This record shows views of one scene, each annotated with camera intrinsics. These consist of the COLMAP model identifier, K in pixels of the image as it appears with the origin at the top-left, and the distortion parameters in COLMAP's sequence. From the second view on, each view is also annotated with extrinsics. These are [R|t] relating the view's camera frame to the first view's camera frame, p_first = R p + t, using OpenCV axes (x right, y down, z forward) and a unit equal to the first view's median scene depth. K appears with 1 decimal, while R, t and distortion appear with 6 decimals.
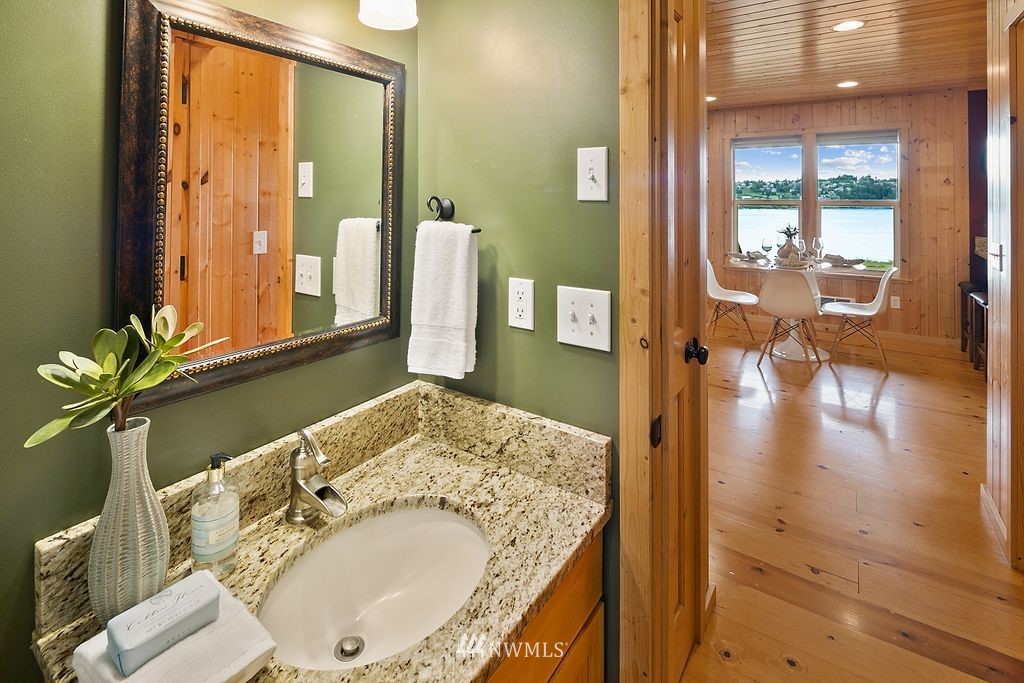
lens RADIAL K [[500.9, 0, 510.6], [0, 500.9, 194.9], [0, 0, 1]] dist [0.006012, -0.004120]
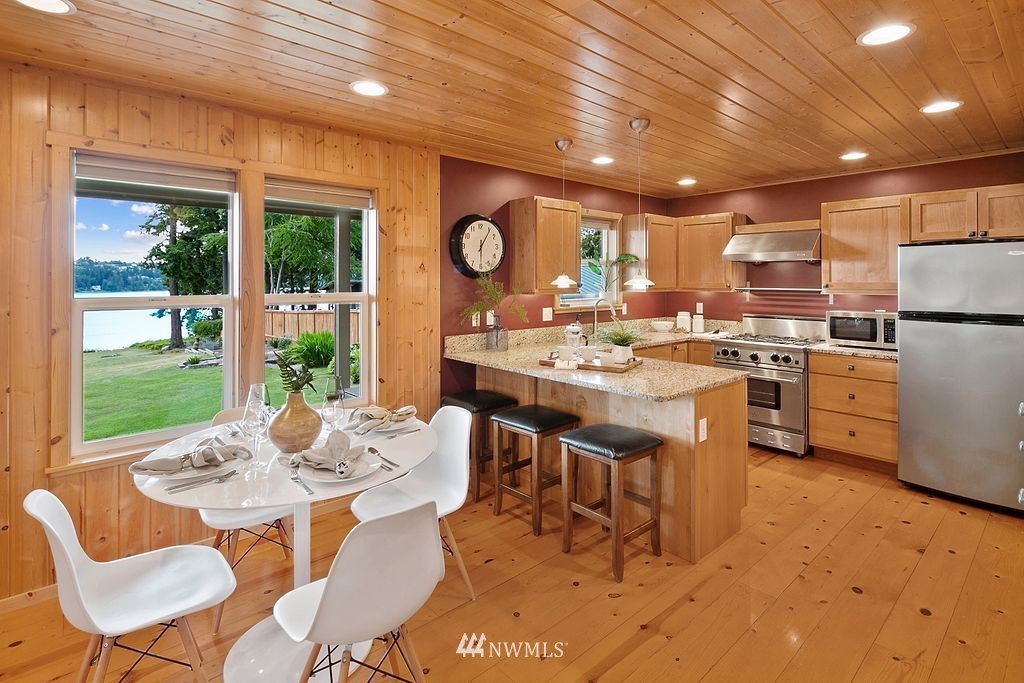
lens RADIAL K [[500.9, 0, 509.7], [0, 500.9, 277.1], [0, 0, 1]] dist [0.006012, -0.004120]
pose [[0.246799, 0.005275, 0.969052, 0.145454], [-0.004634, 0.999980, -0.004263, -0.008411], [-0.969056, -0.003439, 0.246819, 0.598679]]
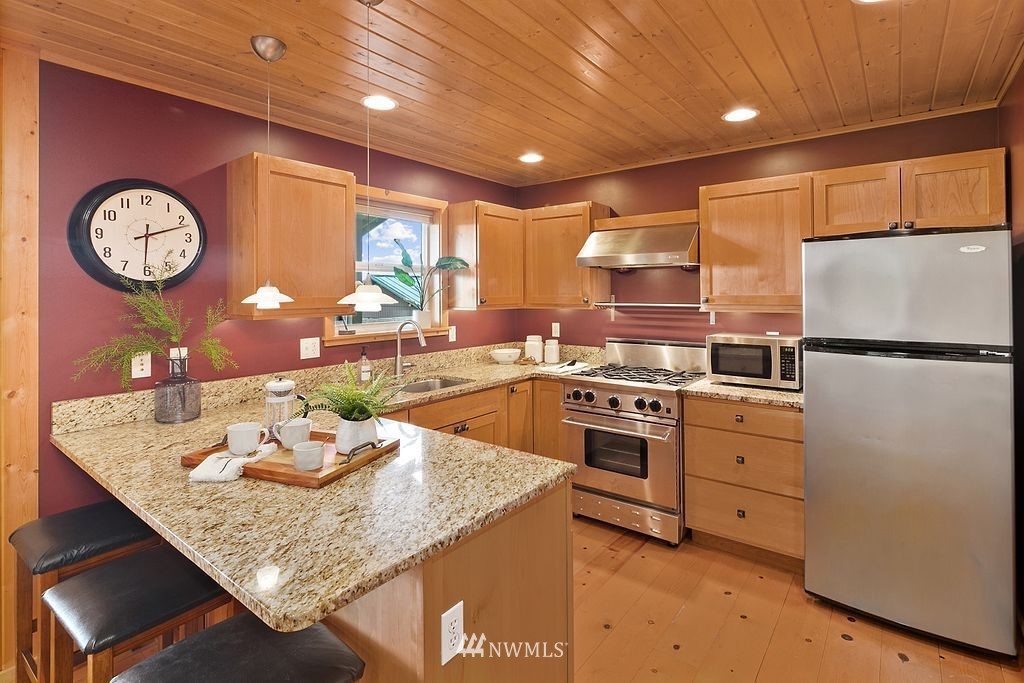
lens RADIAL K [[500.9, 0, 510.9], [0, 500.9, 286.3], [0, 0, 1]] dist [0.006012, -0.004120]
pose [[0.061663, 0.012343, 0.998021, 0.446301], [0.000882, 0.999922, -0.012421, -0.009264], [-0.998097, 0.001646, 0.061647, 0.498775]]
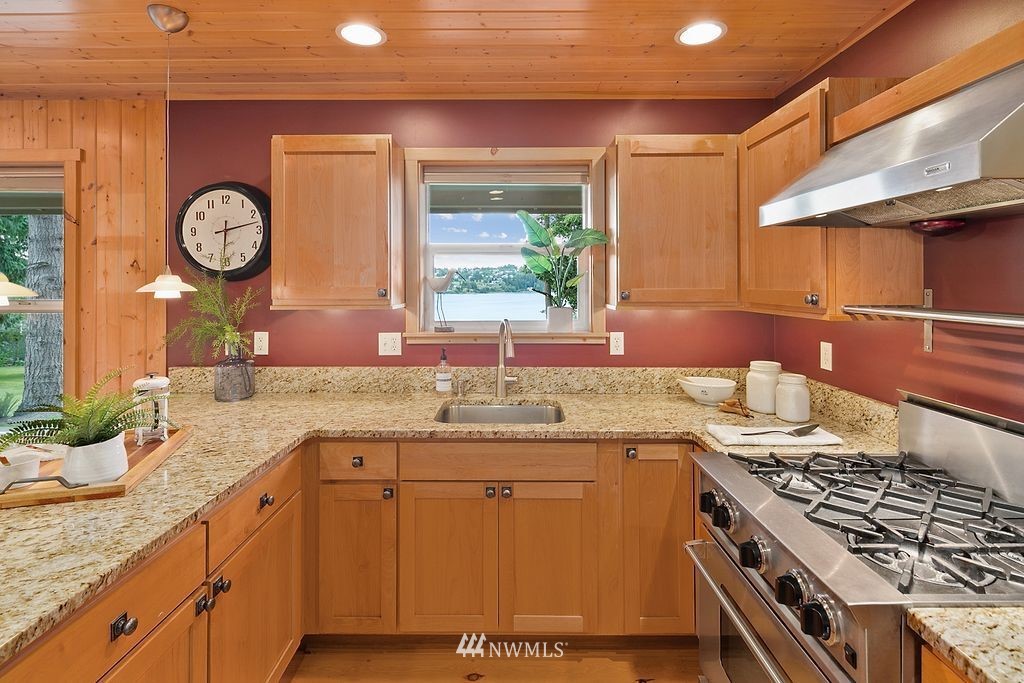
lens RADIAL K [[500.9, 0, 513.1], [0, 500.9, 279.1], [0, 0, 1]] dist [0.006012, -0.004120]
pose [[0.832169, 0.003667, 0.554511, 0.794879], [-0.001986, 0.999991, -0.003632, -0.009985], [-0.554519, 0.001921, 0.832169, 0.290164]]
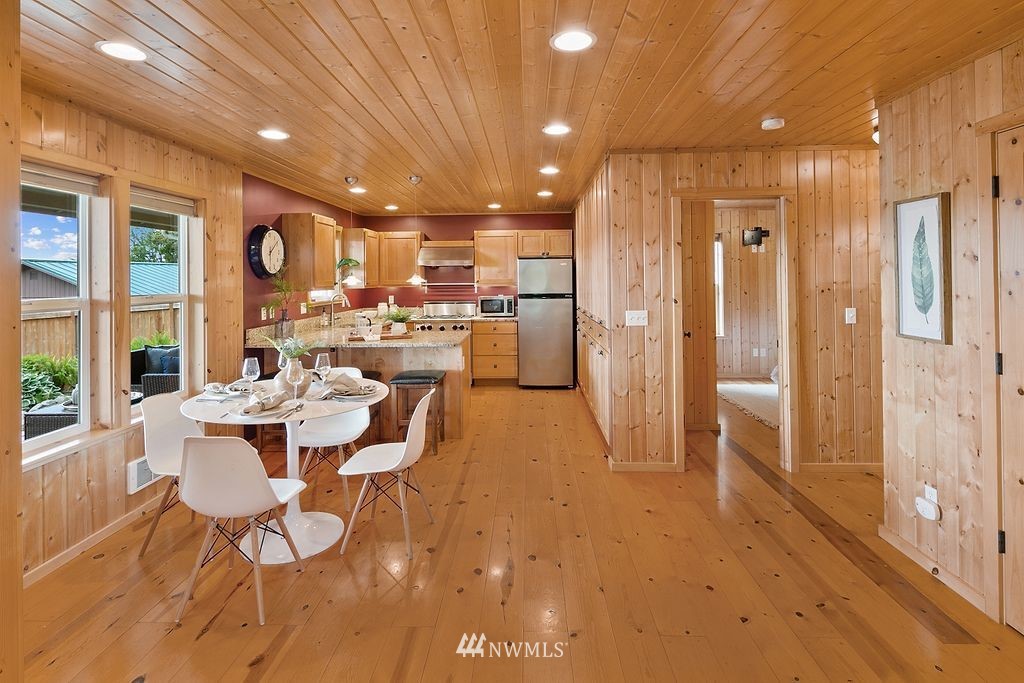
lens RADIAL K [[500.9, 0, 512.8], [0, 500.9, 273.9], [0, 0, 1]] dist [0.006012, -0.004120]
pose [[-0.534198, 0.011075, 0.845287, -0.107647], [0.006353, 0.999939, -0.009087, -0.007522], [-0.845336, 0.000516, -0.534235, 0.922291]]
